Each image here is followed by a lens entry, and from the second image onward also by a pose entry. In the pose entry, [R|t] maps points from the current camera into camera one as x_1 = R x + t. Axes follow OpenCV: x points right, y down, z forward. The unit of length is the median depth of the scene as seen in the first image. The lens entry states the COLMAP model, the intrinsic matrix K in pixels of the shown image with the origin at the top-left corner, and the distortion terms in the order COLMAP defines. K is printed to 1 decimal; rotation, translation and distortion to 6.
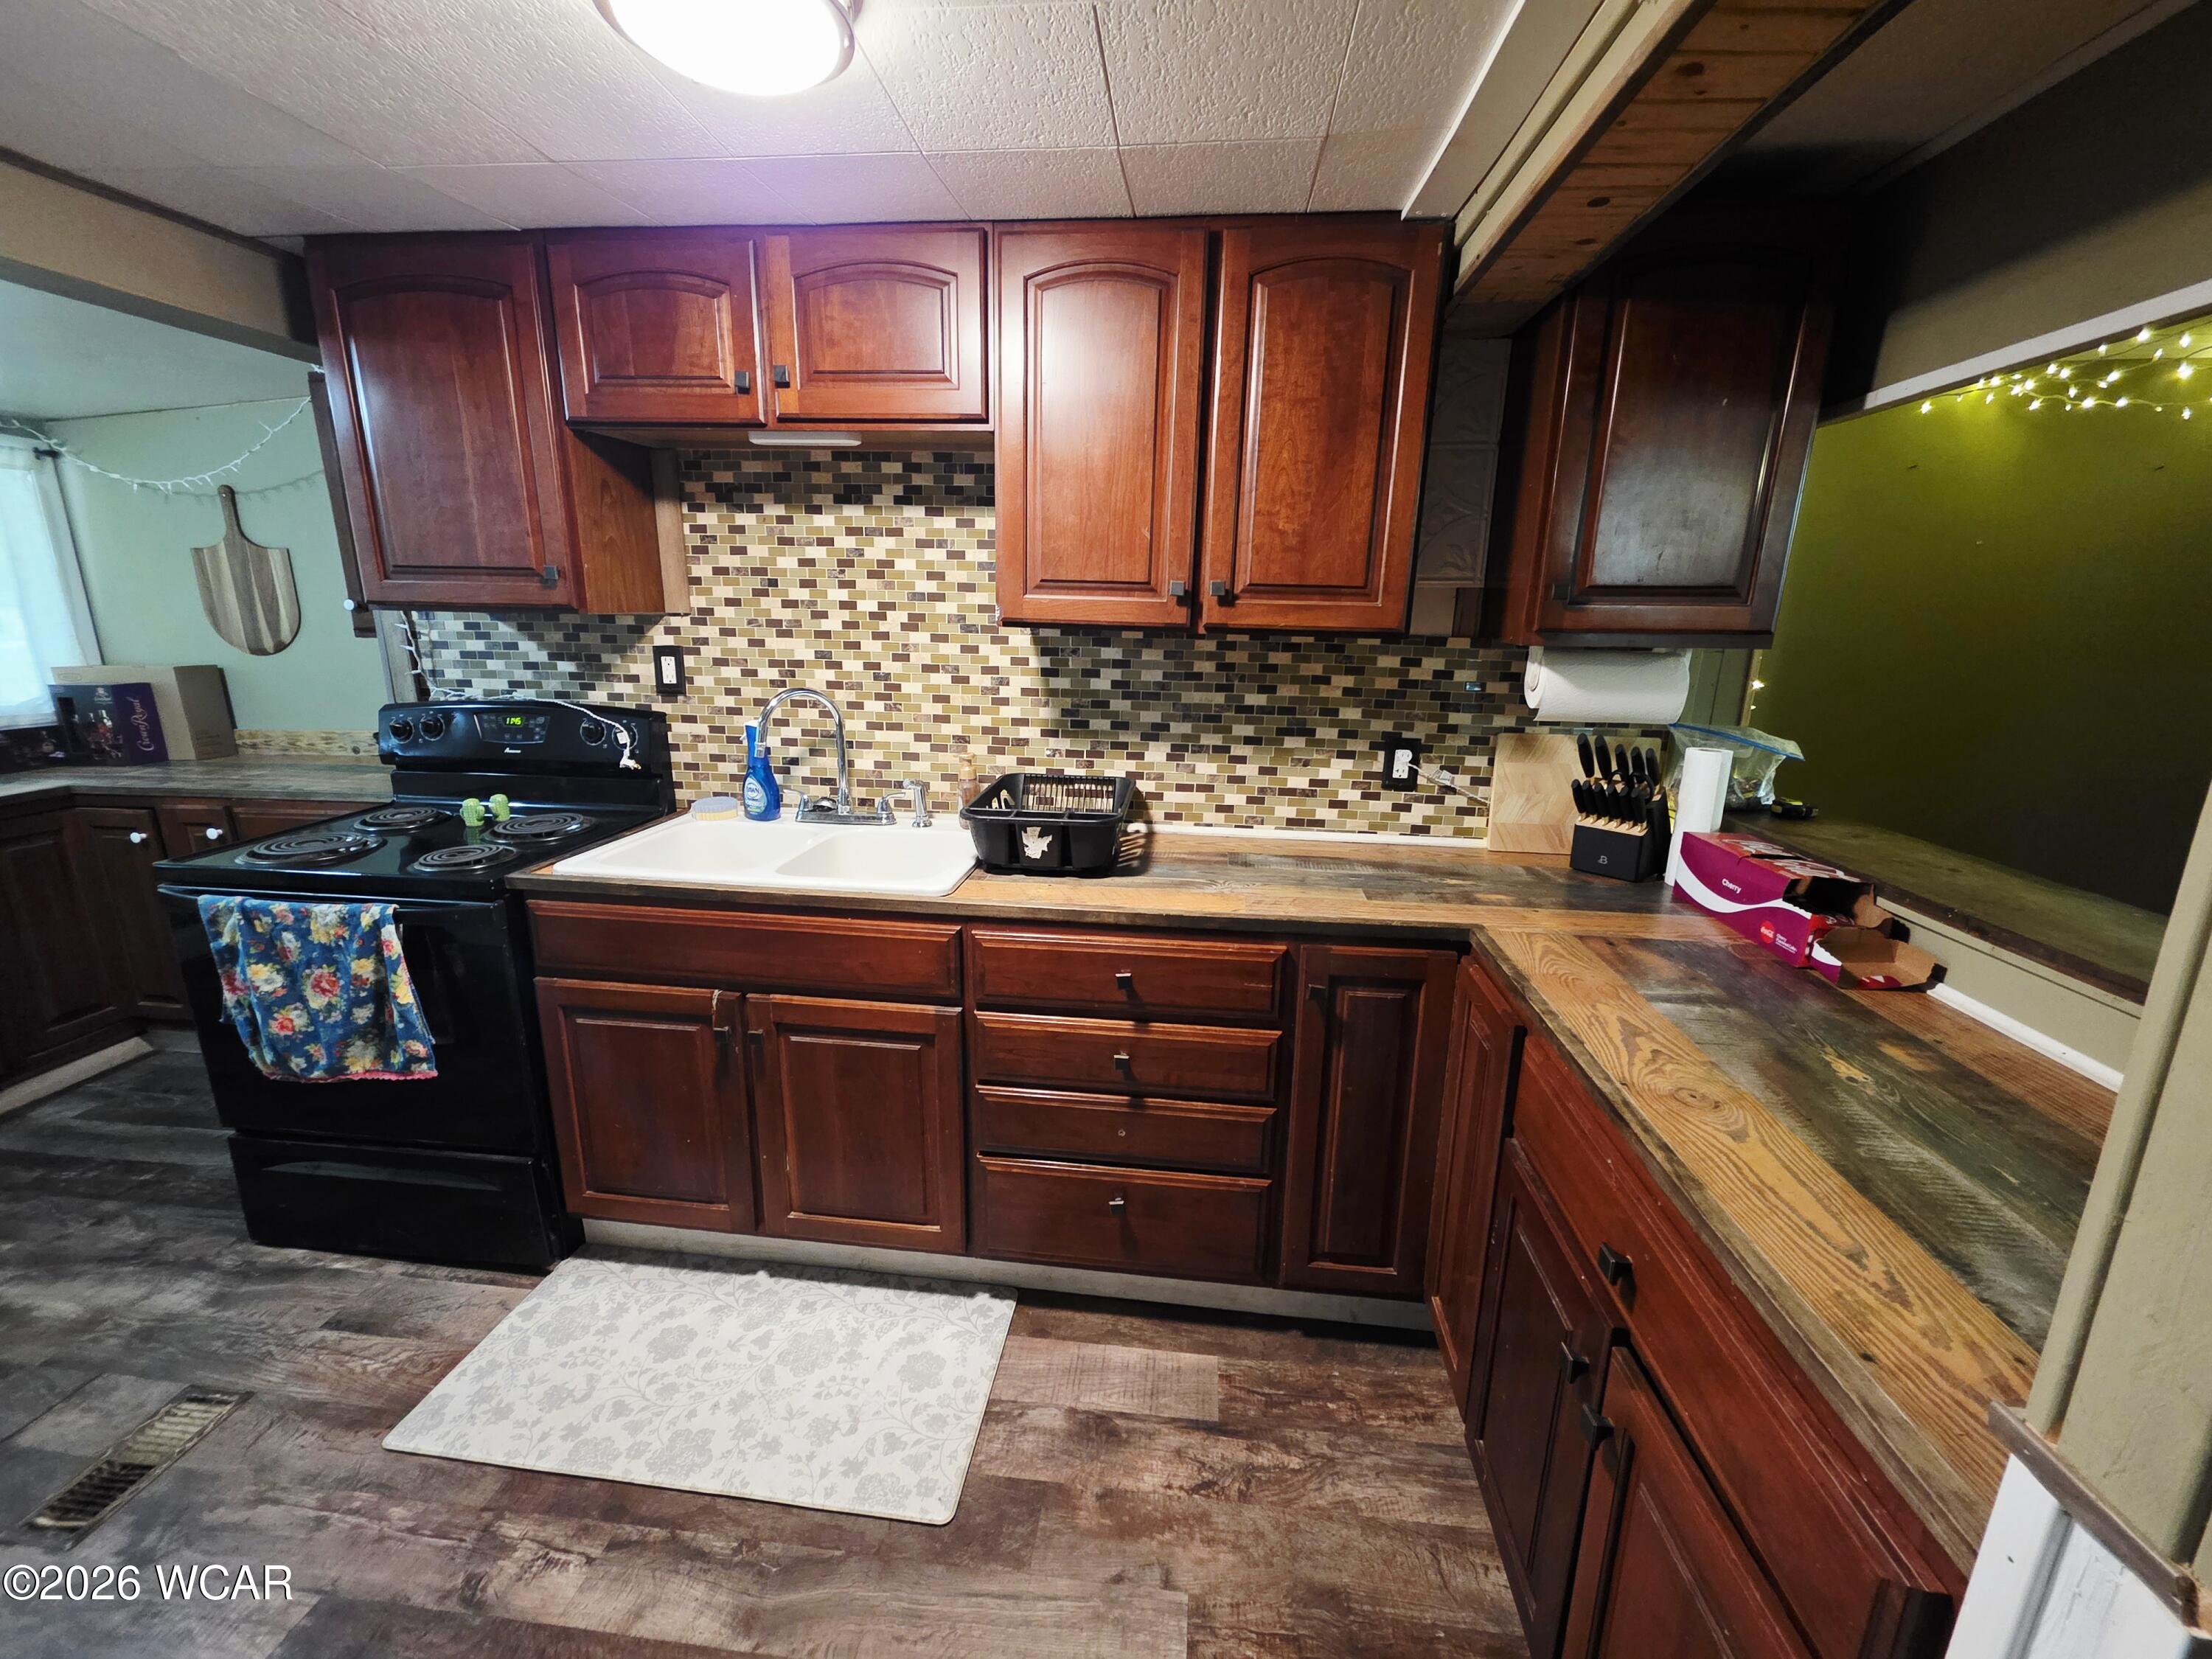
lens RADIAL K [[897.1, 0, 1099.1], [0, 897.1, 821.7], [0, 0, 1]] dist [0.012235, 0.000134]
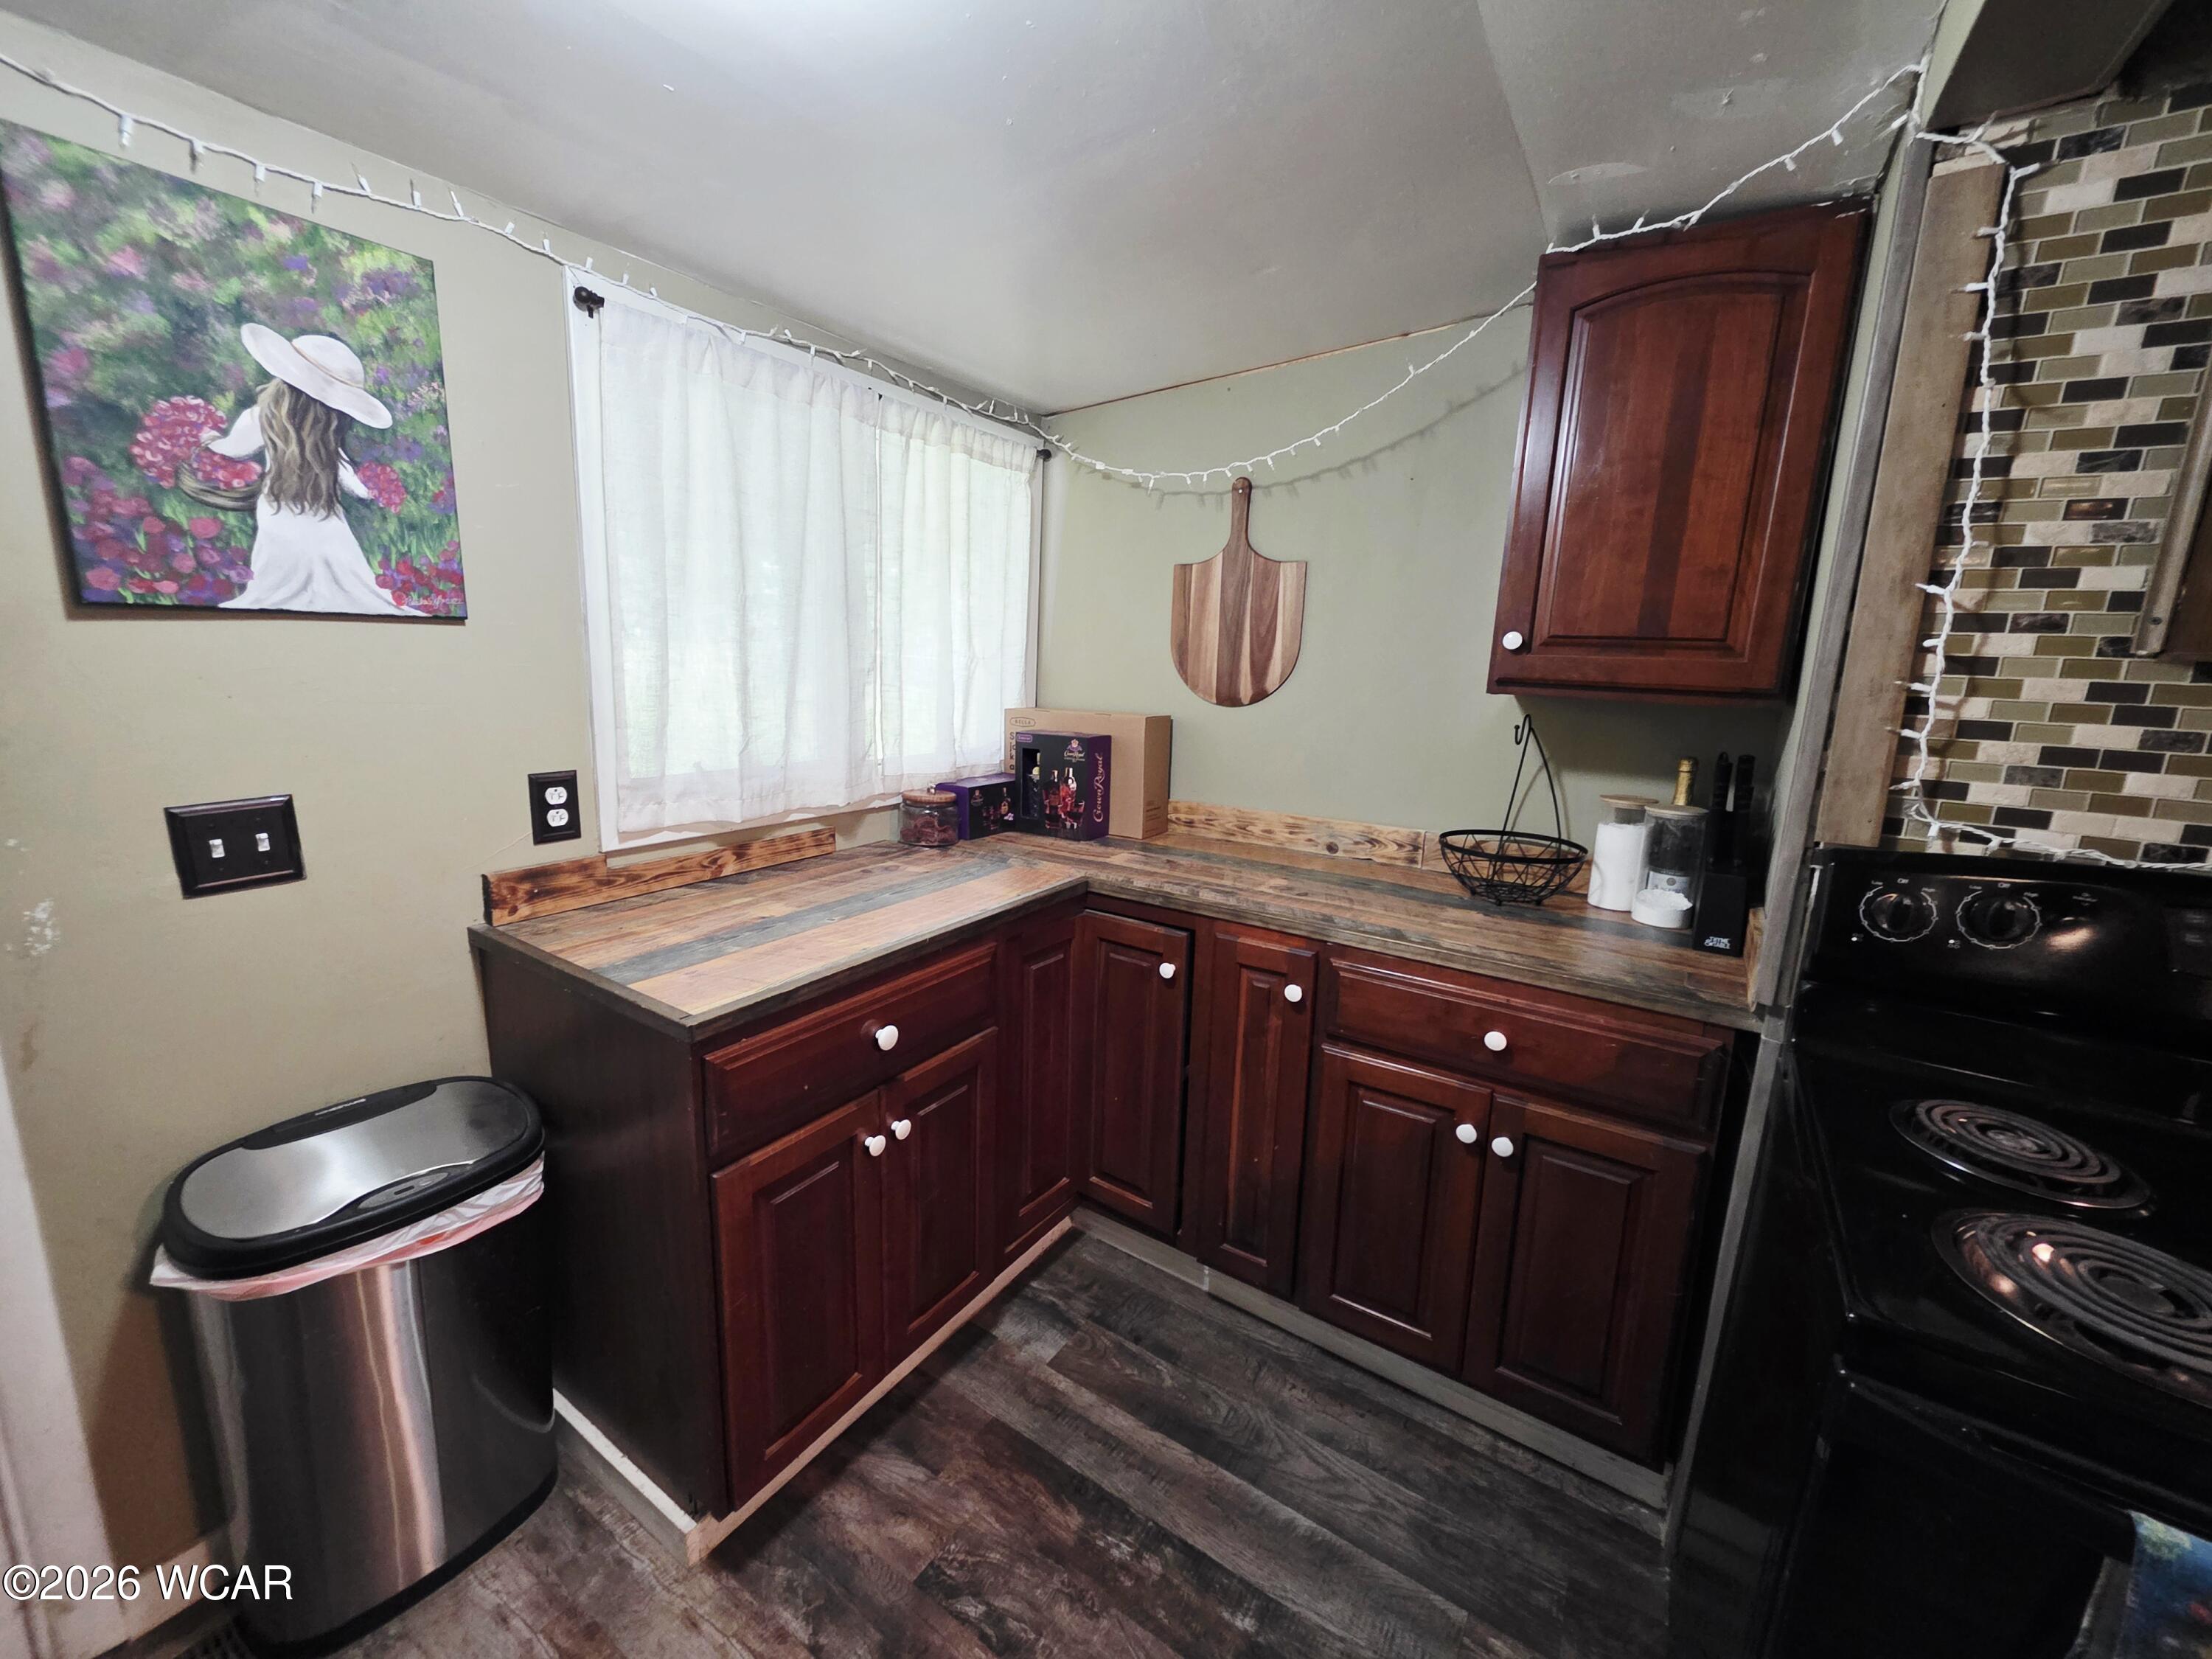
lens RADIAL K [[880.2, 0, 1099.5], [0, 880.2, 824.1], [0, 0, 1]] dist [0.000503, 0.000274]
pose [[0.895344, 0.115189, -0.430221, -0.733066], [-0.136092, 0.990532, -0.018016, -0.063903], [0.424072, 0.074680, 0.902544, 0.330347]]
